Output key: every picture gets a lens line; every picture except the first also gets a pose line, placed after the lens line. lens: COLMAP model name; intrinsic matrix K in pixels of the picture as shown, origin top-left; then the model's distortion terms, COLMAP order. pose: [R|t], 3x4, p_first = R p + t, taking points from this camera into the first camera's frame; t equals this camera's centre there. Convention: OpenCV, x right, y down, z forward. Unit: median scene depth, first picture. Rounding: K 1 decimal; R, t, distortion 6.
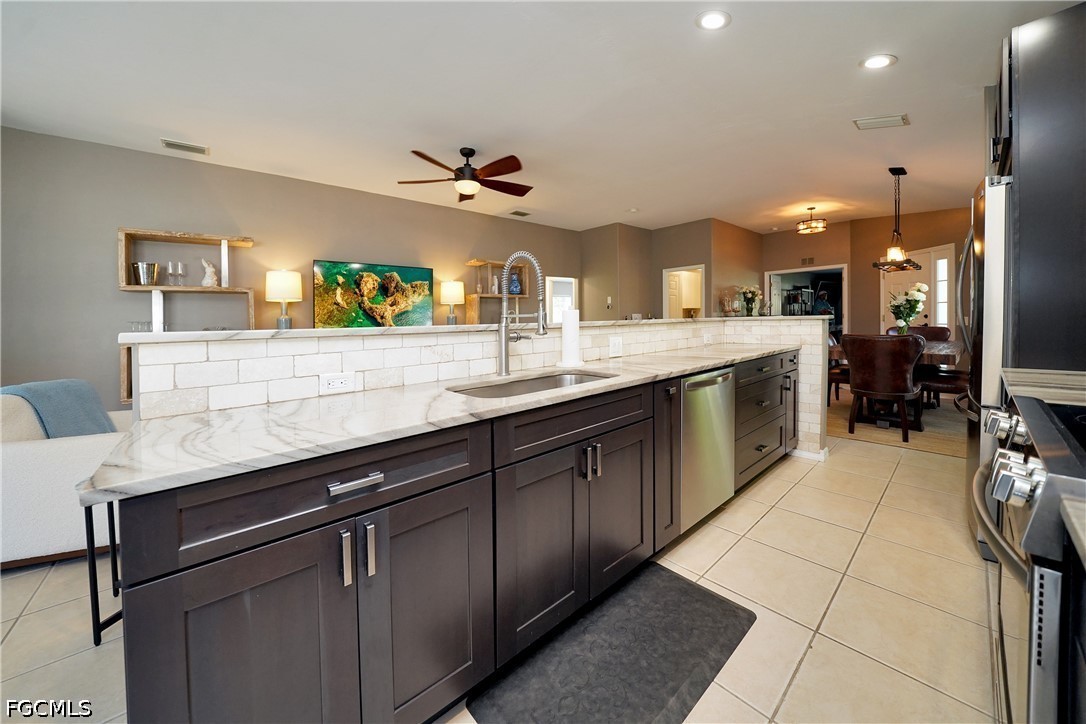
lens RADIAL K [[390.8, 0, 540.4], [0, 390.8, 318.6], [0, 0, 1]] dist [-0.024981, 0.000144]
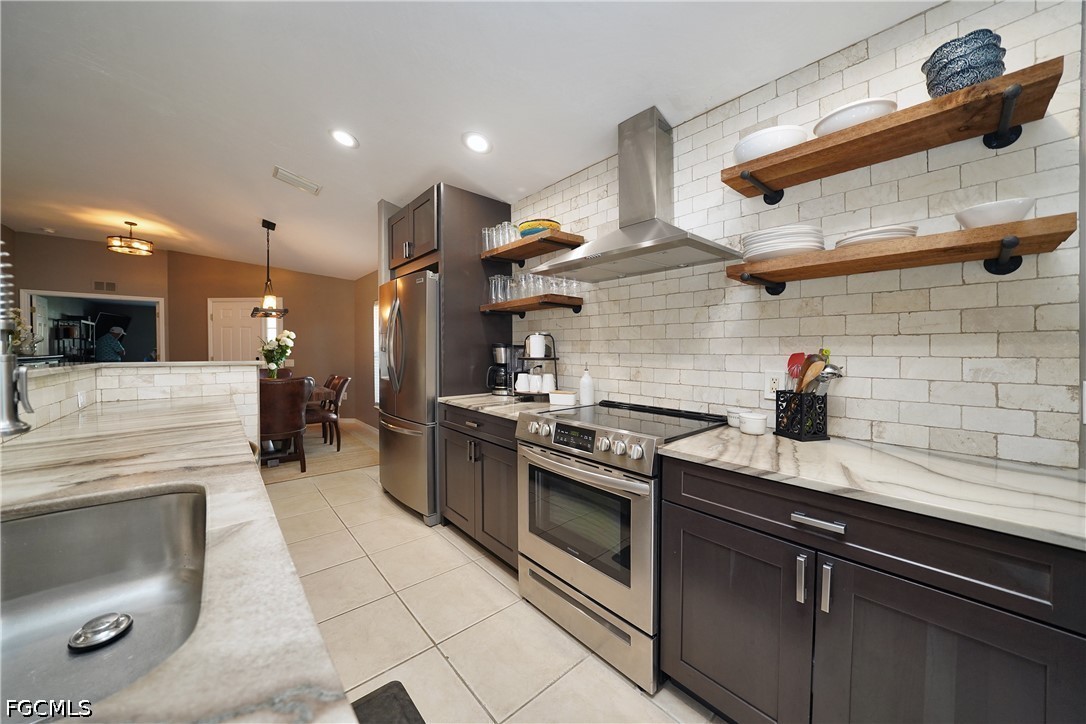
lens RADIAL K [[388.2, 0, 543.0], [0, 388.2, 362.0], [0, 0, 1]] dist [-0.028286, 0.006131]
pose [[0.006529, -0.005891, 0.999961, -0.100621], [-0.006442, 0.999962, 0.005933, -0.008670], [-0.999958, -0.006480, 0.006491, 0.164761]]
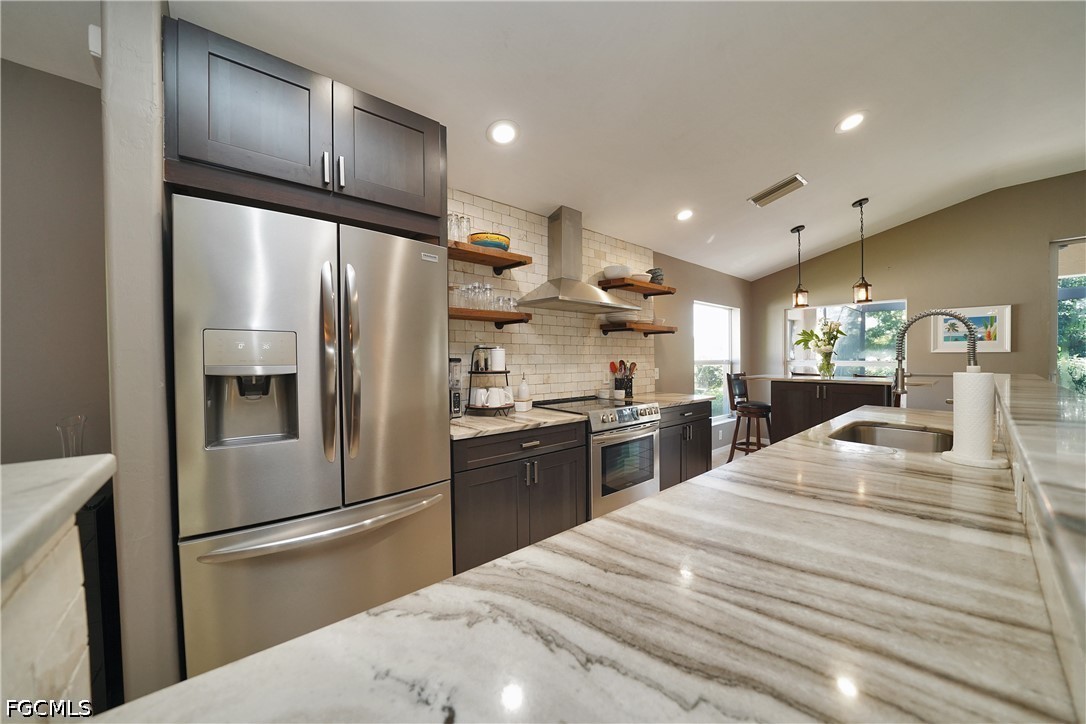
lens RADIAL K [[388.2, 0, 543.0], [0, 388.2, 362.0], [0, 0, 1]] dist [-0.028286, 0.006131]
pose [[-0.999618, 0.027478, 0.003027, 0.324158], [0.027511, 0.999554, 0.011659, -0.026491], [-0.002706, 0.011738, -0.999927, 0.660196]]
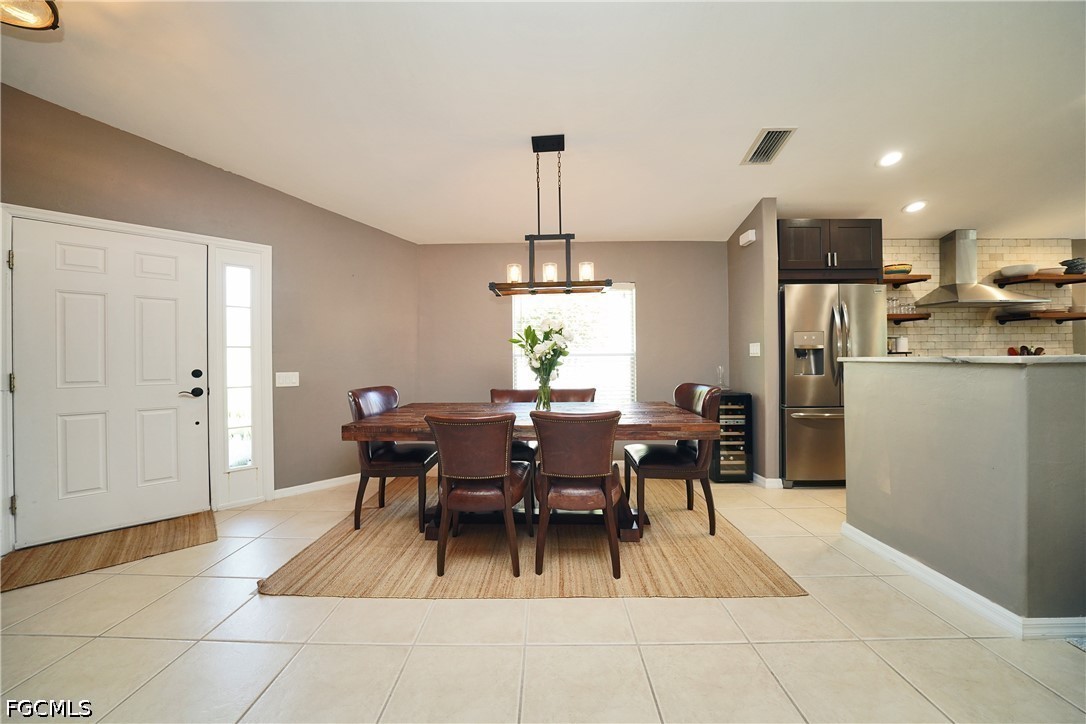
lens RADIAL K [[388.2, 0, 543.0], [0, 388.2, 362.0], [0, 0, 1]] dist [-0.028286, 0.006131]
pose [[-0.760828, 0.025690, 0.648445, 0.434234], [0.027219, 0.999600, -0.007666, -0.005513], [-0.648382, 0.011817, -0.761223, 1.186441]]
